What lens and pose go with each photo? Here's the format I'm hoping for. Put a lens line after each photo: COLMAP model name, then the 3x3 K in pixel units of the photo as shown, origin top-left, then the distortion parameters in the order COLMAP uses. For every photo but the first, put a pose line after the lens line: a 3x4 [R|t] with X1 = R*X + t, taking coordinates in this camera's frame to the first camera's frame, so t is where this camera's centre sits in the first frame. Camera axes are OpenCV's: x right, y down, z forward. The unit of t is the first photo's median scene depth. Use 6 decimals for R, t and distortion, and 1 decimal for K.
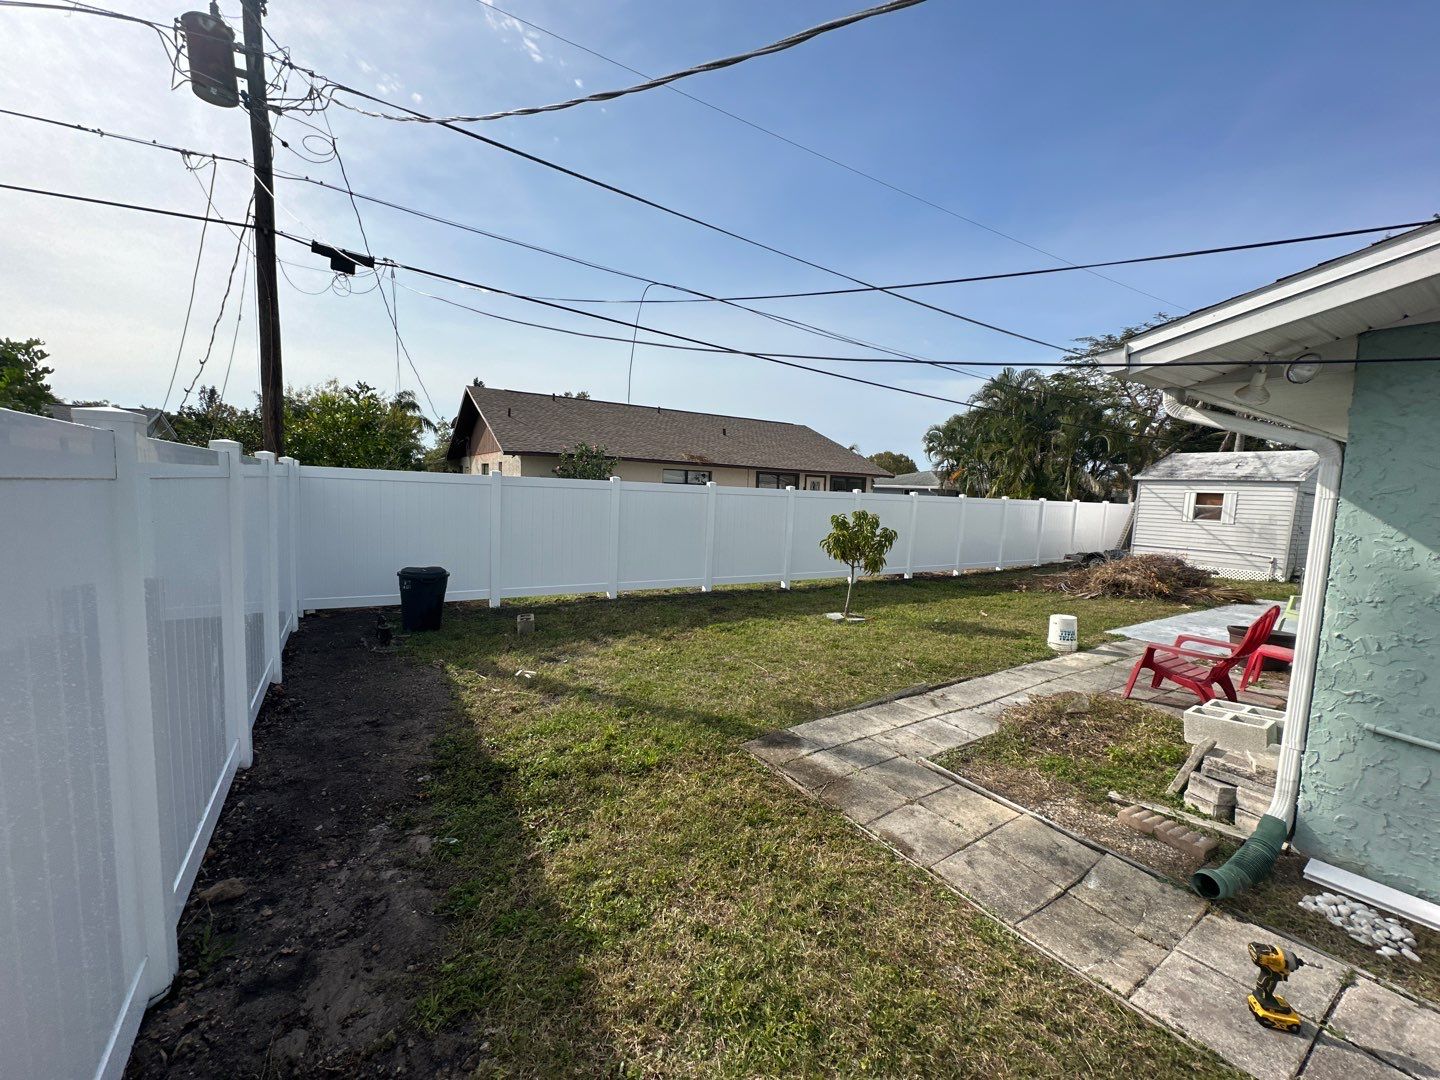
lens RADIAL K [[576.2, 0, 723.8], [0, 576.2, 538.8], [0, 0, 1]] dist [0.000274, -0.000704]
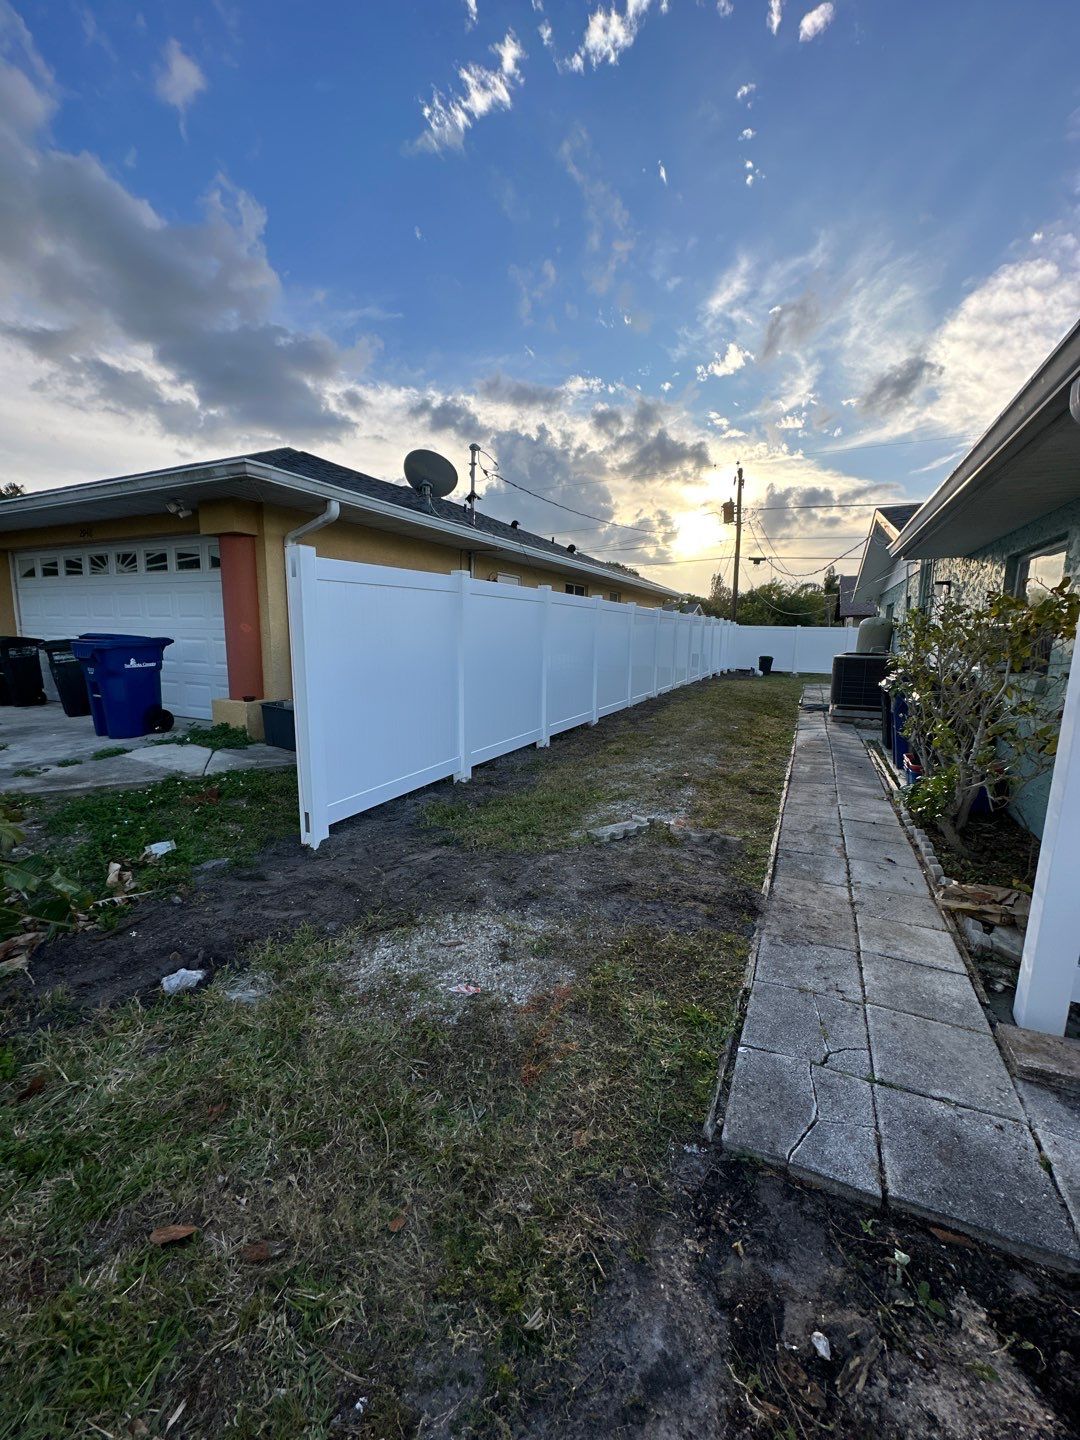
lens RADIAL K [[576.2, 0, 539.3], [0, 576.2, 718.6], [0, 0, 1]] dist [0.000274, -0.000704]
pose [[0.523031, 0.100269, -0.846395, 1.448450], [-0.071416, 0.994719, 0.073708, 0.224380], [0.849317, 0.021895, 0.527430, -1.629524]]
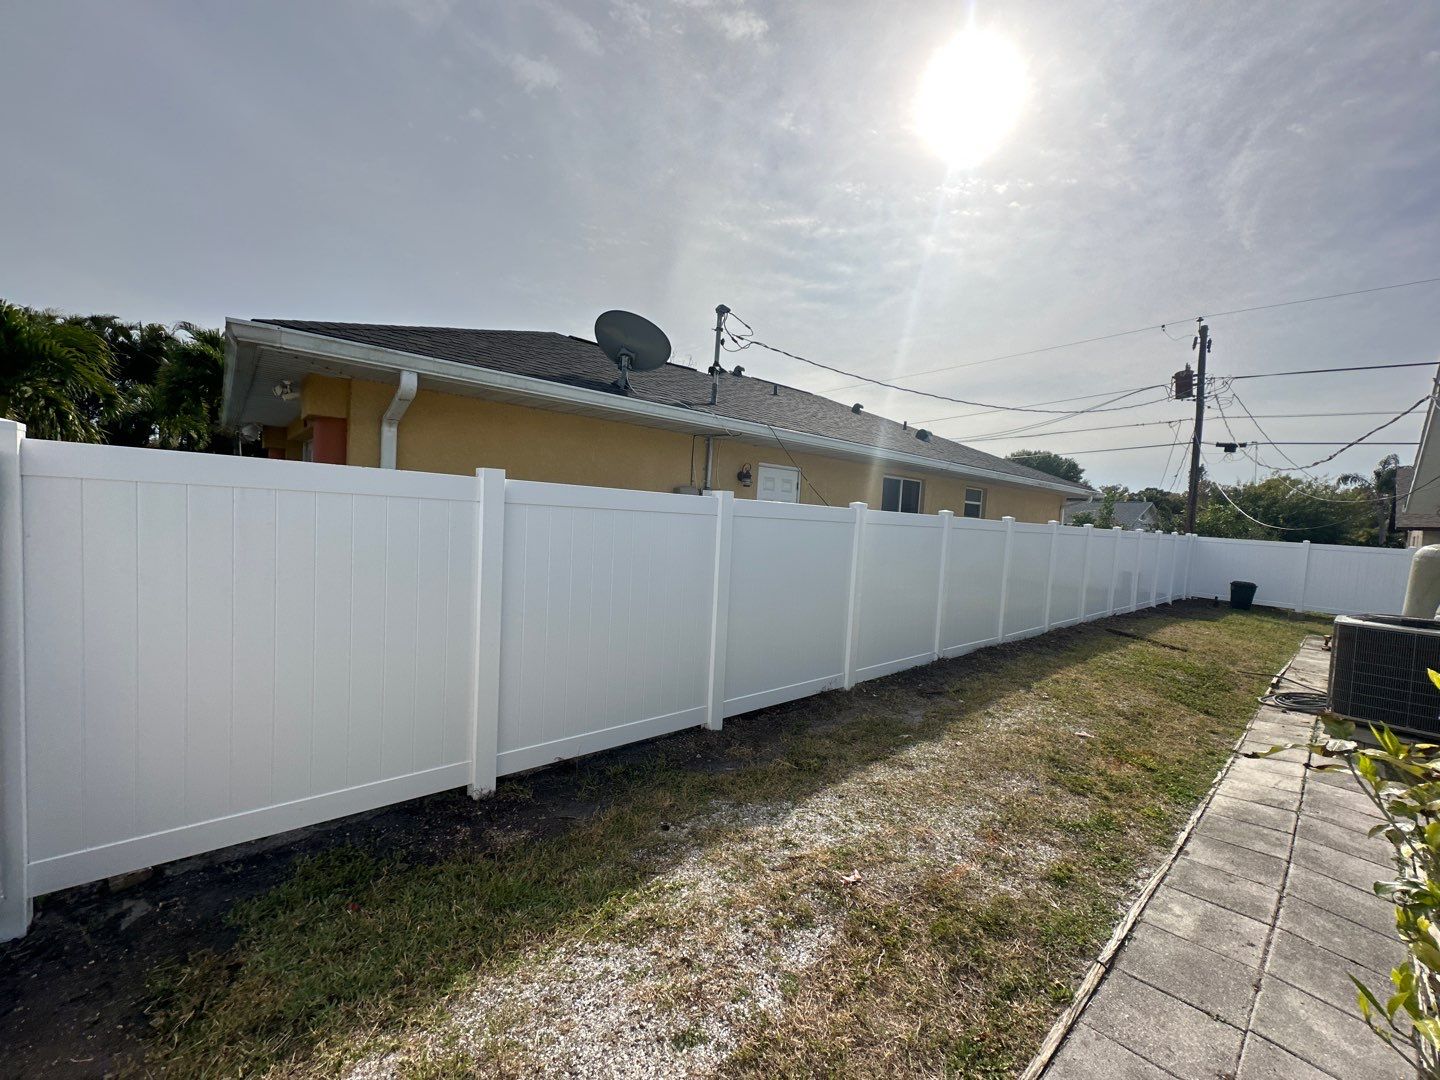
lens RADIAL K [[576.2, 0, 721.9], [0, 576.2, 539.9], [0, 0, 1]] dist [0.000274, -0.000704]
pose [[0.151147, 0.020913, -0.988290, 1.257277], [-0.133544, 0.991043, 0.000547, 0.139148], [0.979449, 0.131897, 0.152586, -1.230287]]
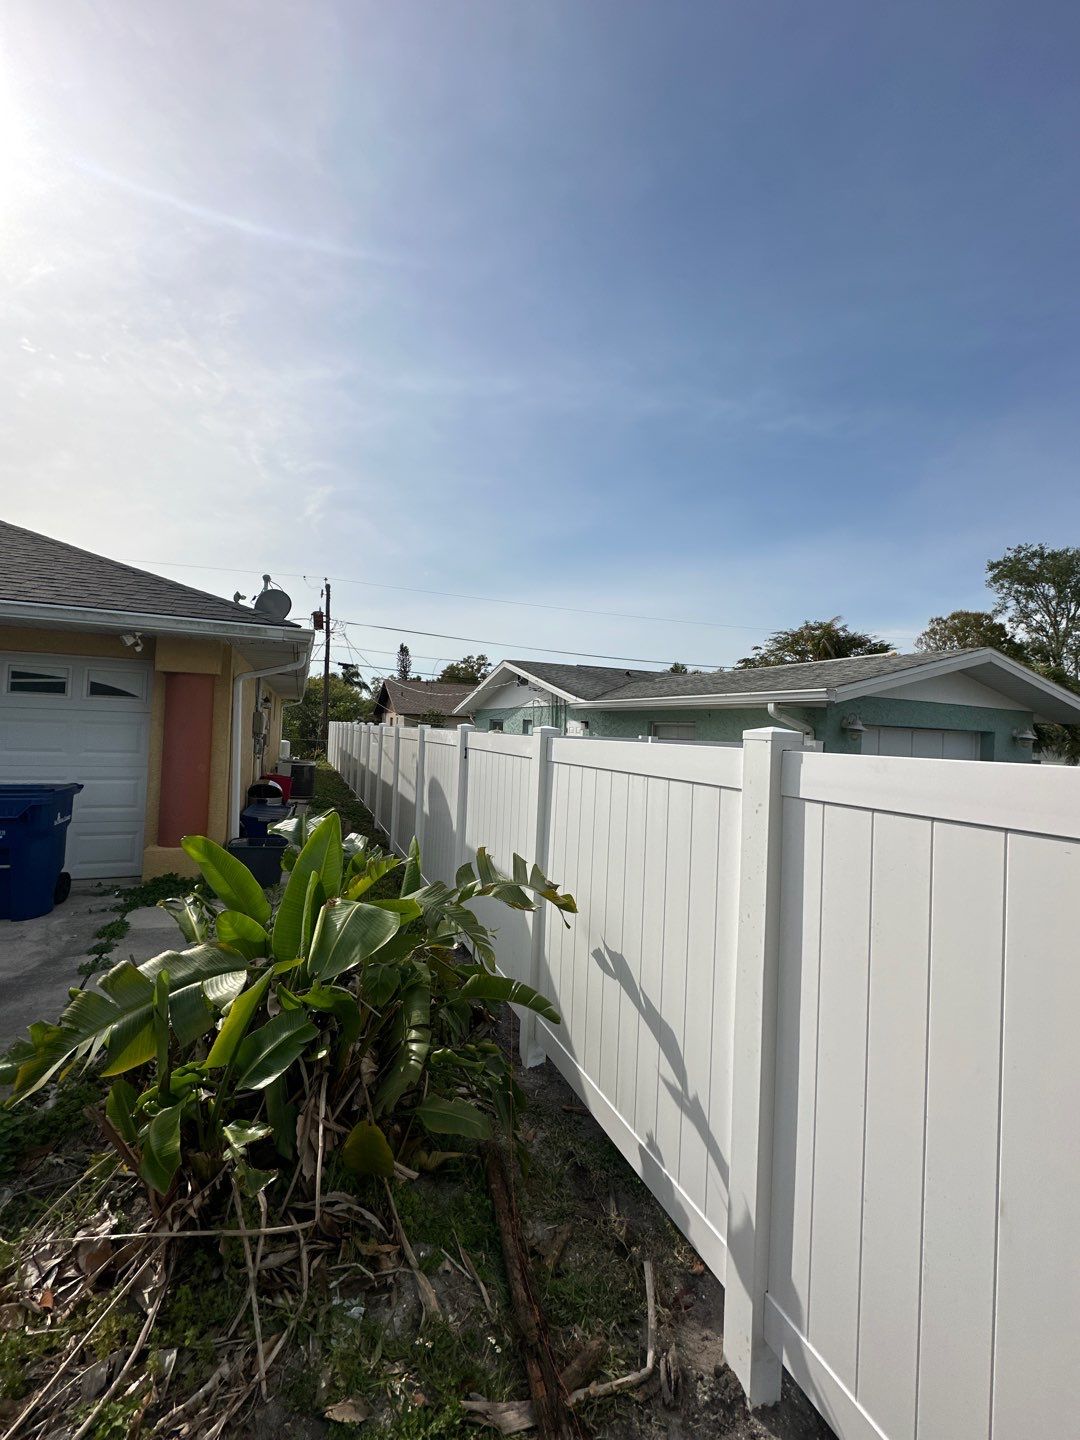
lens RADIAL K [[576.2, 0, 546.4], [0, 576.2, 720.3], [0, 0, 1]] dist [0.000274, -0.000704]
pose [[0.986684, 0.002640, -0.162625, 1.130096], [-0.019900, 0.994315, -0.104598, 0.195023], [0.161425, 0.106441, 0.981128, -2.227451]]
